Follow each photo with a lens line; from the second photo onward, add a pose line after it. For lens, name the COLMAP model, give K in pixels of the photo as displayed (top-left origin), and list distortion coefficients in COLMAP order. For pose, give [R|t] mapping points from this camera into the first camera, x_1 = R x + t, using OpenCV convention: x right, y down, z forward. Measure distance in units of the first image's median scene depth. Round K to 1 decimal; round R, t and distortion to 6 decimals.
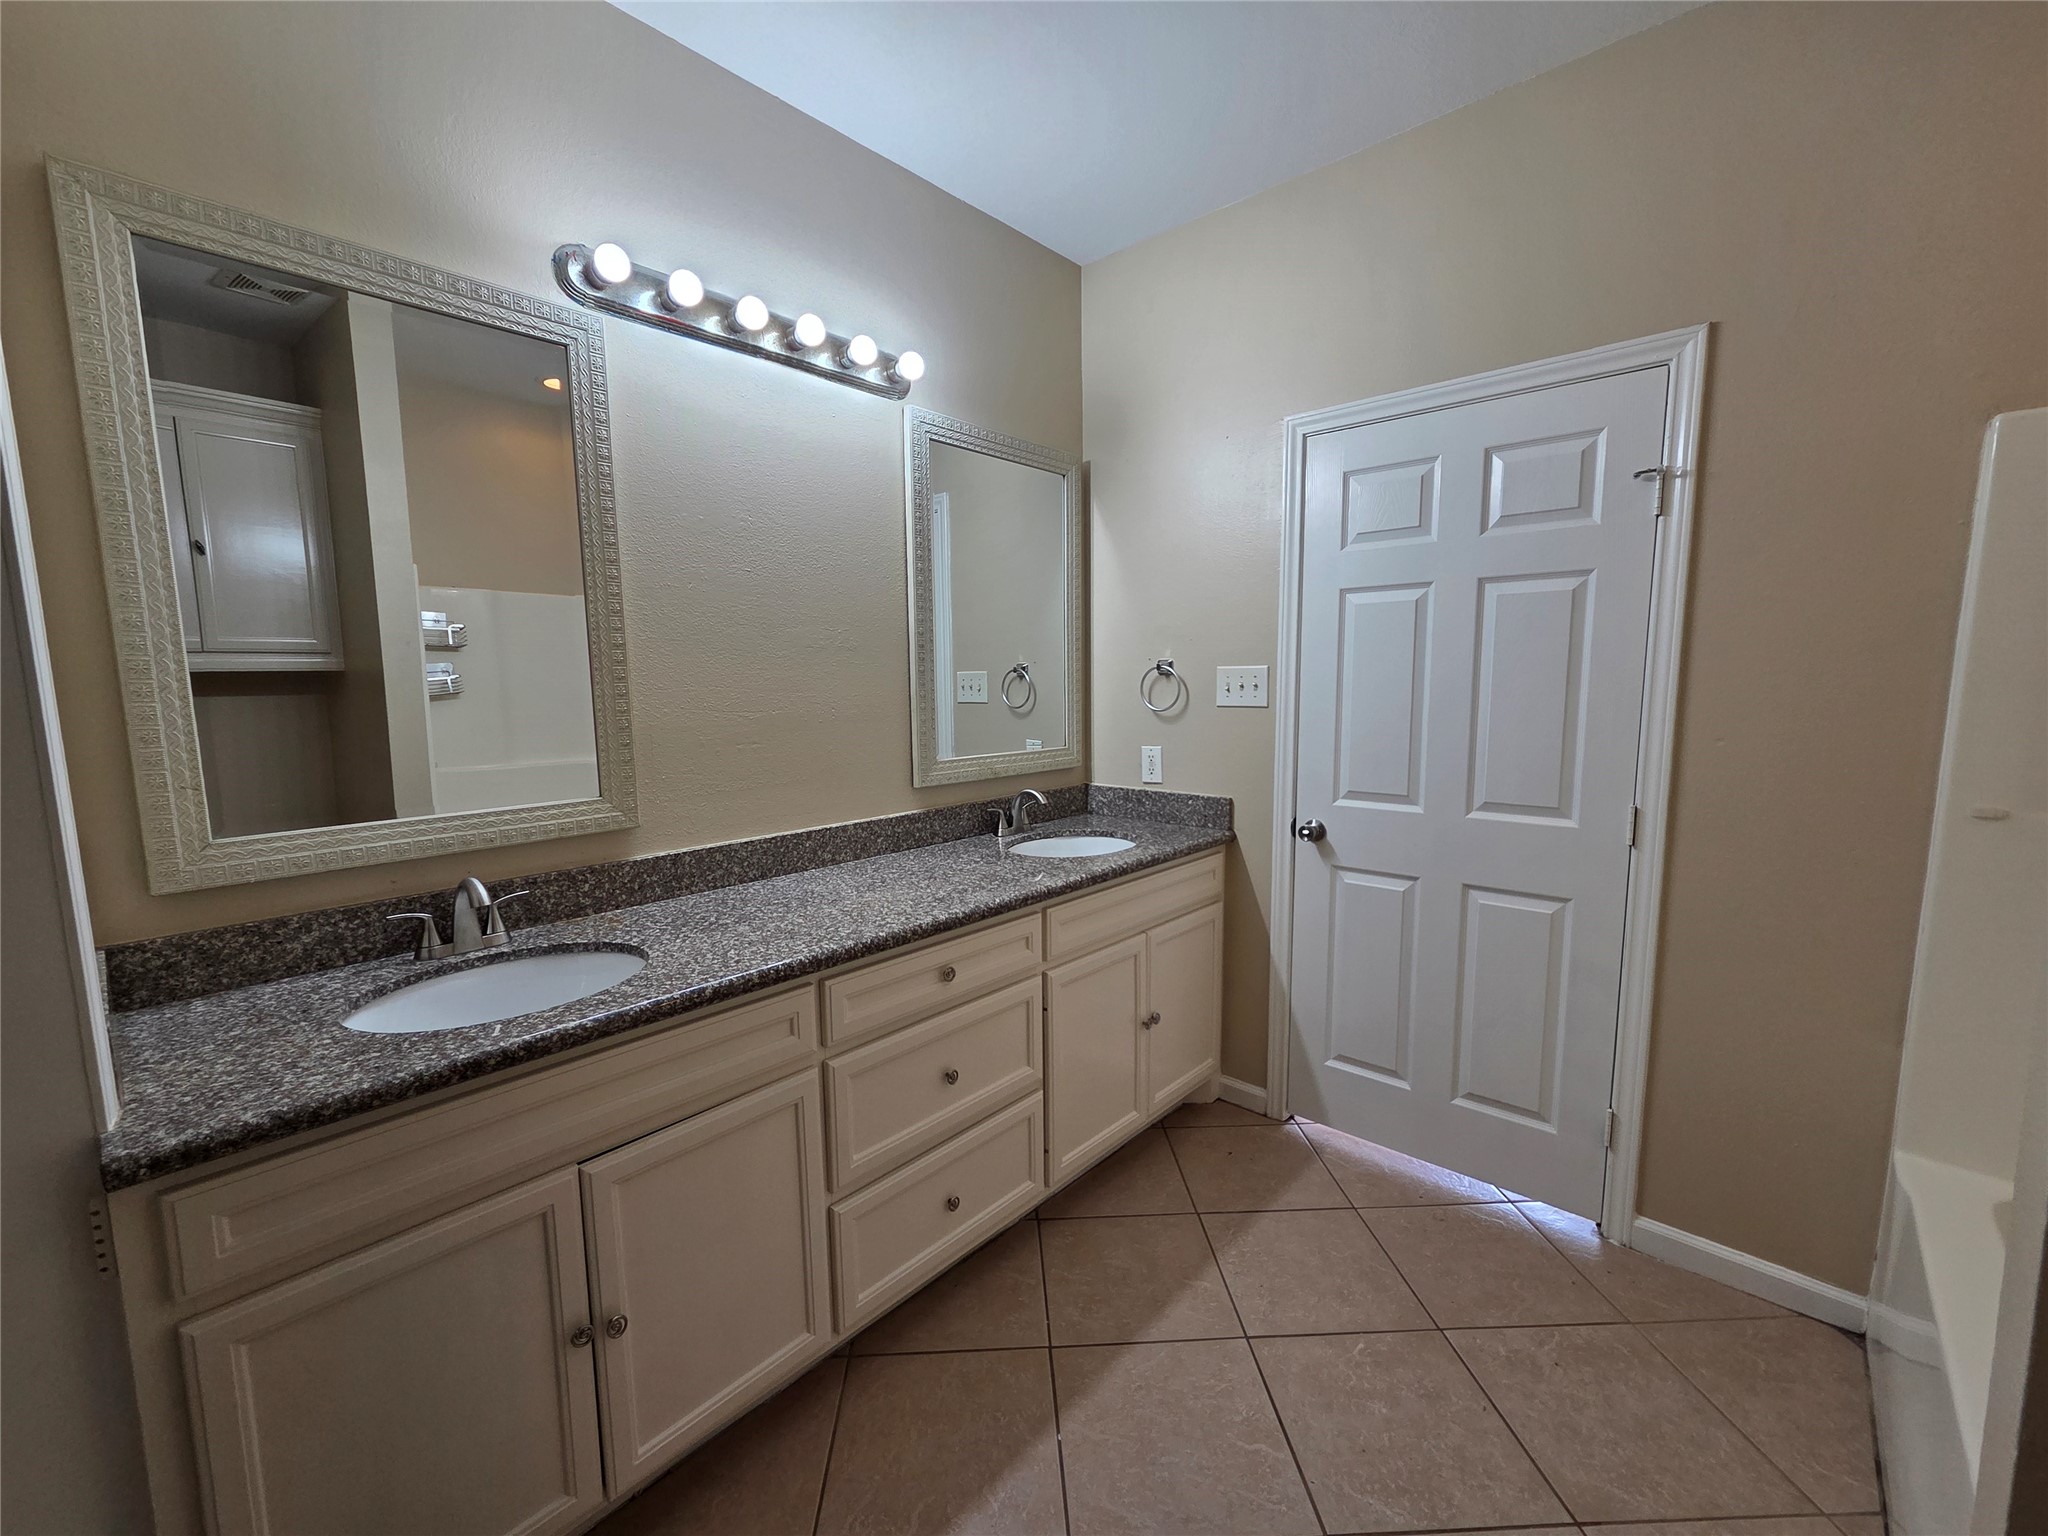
lens RADIAL K [[842.3, 0, 1019.5], [0, 842.3, 774.4], [0, 0, 1]] dist [0.001706, 0.000373]
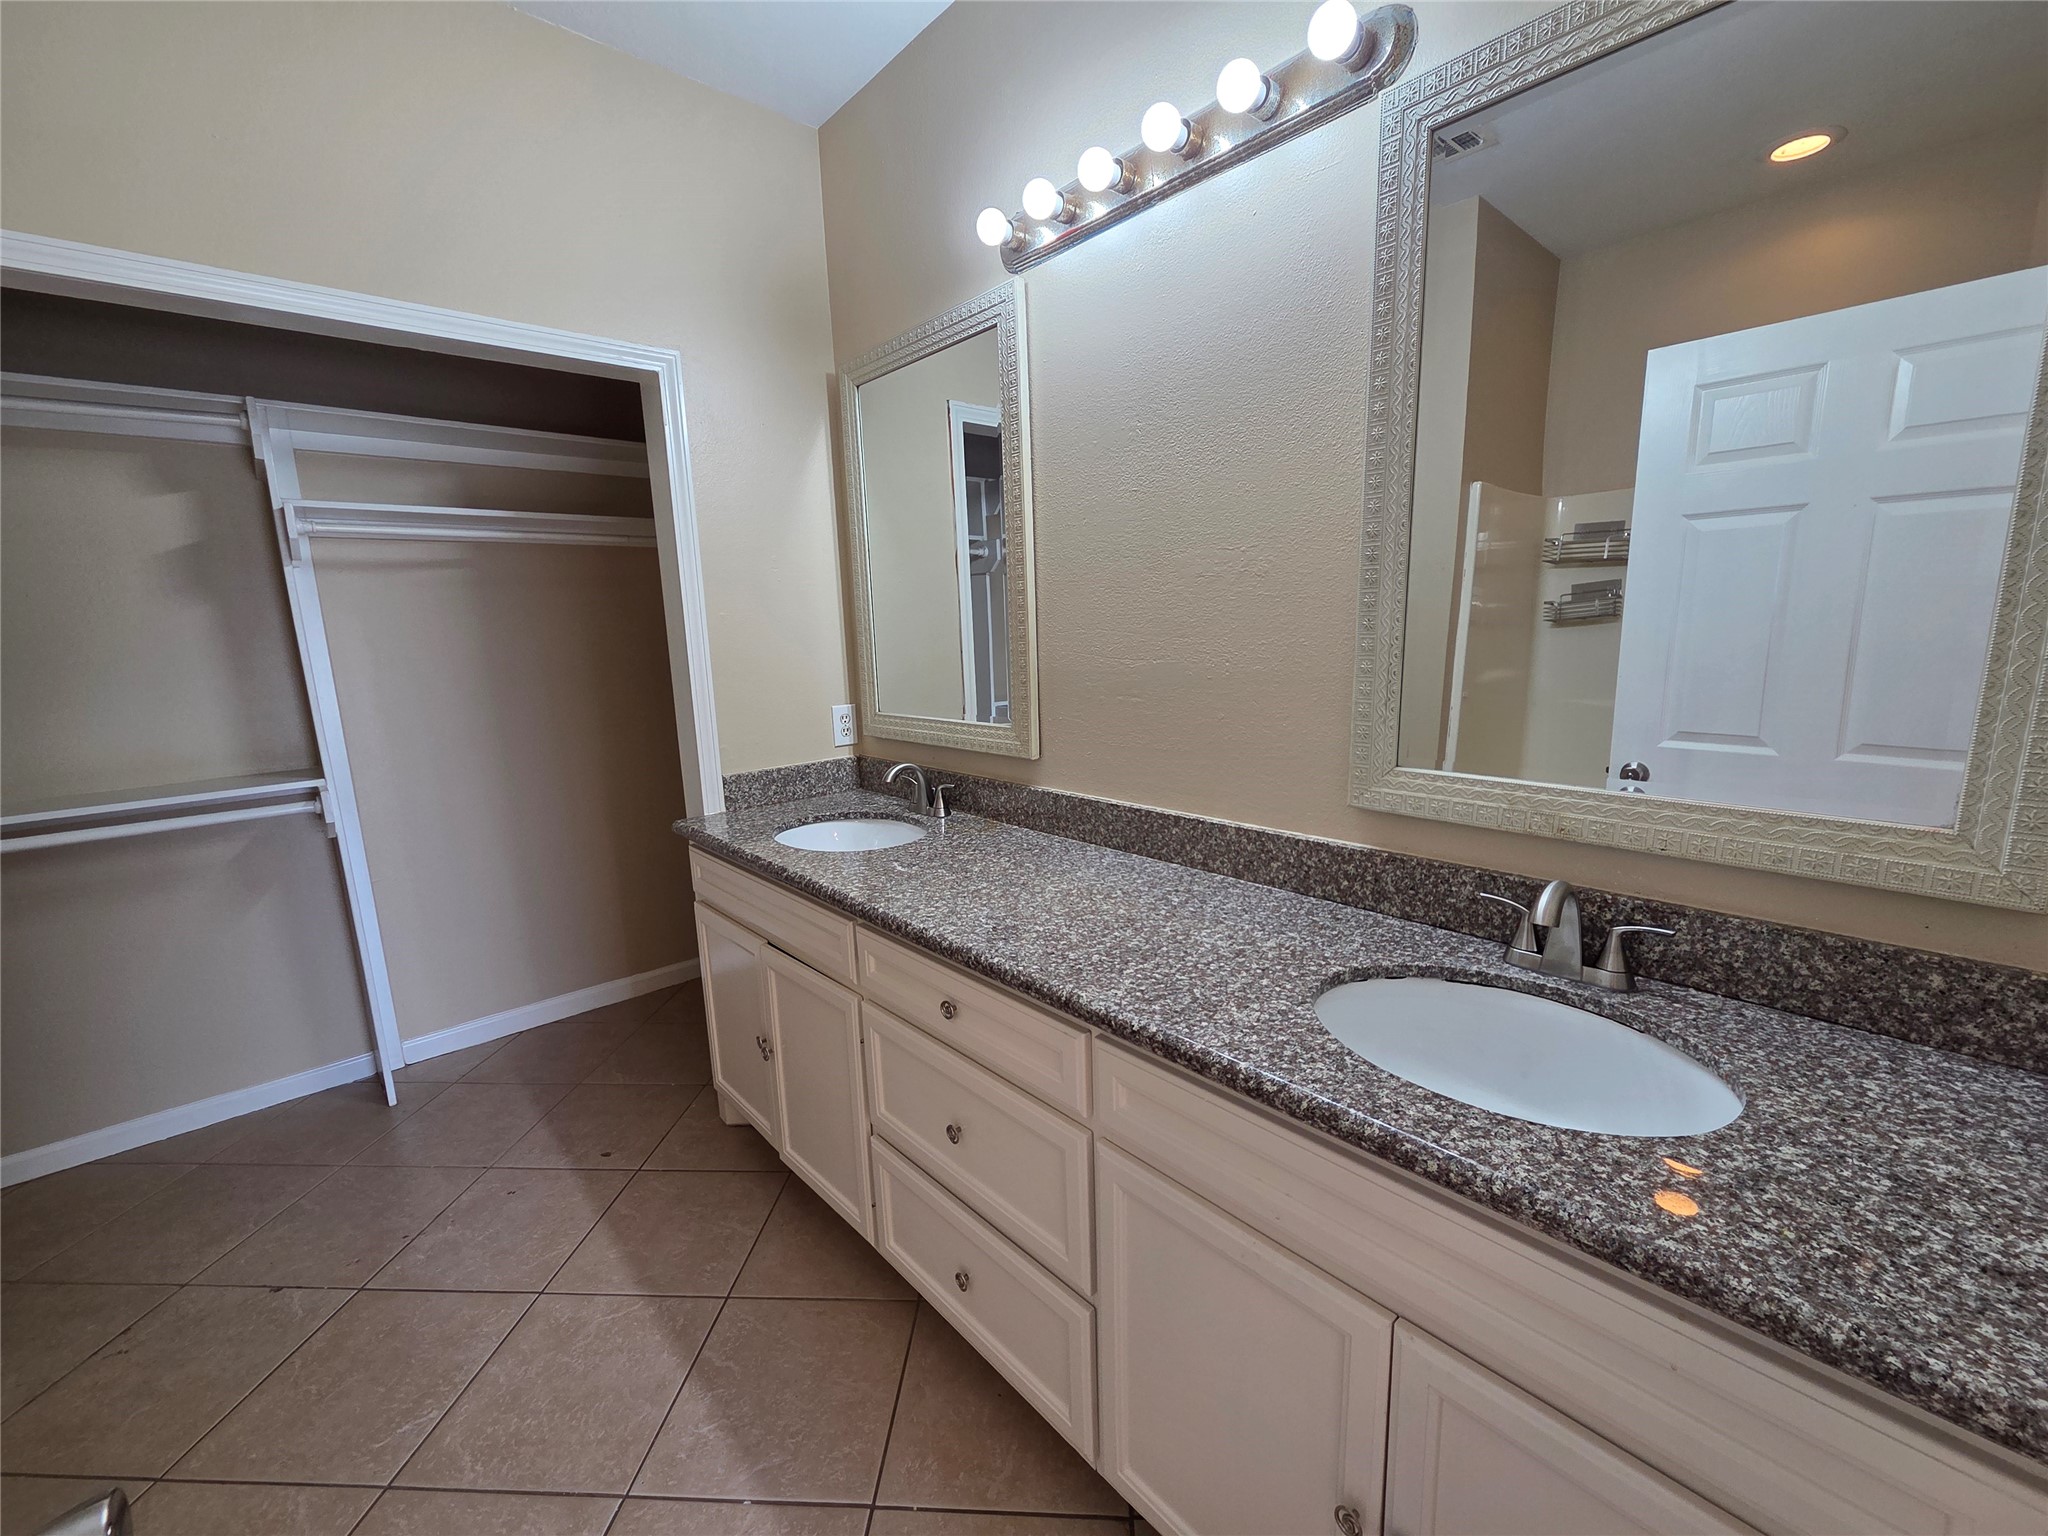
lens RADIAL K [[842.3, 0, 1026.2], [0, 842.3, 777.0], [0, 0, 1]] dist [0.001706, 0.000373]
pose [[-0.103331, 0.195351, -0.975275, 0.556631], [-0.082079, 0.975504, 0.204094, -0.124000], [0.991255, 0.101139, -0.084765, 0.980368]]
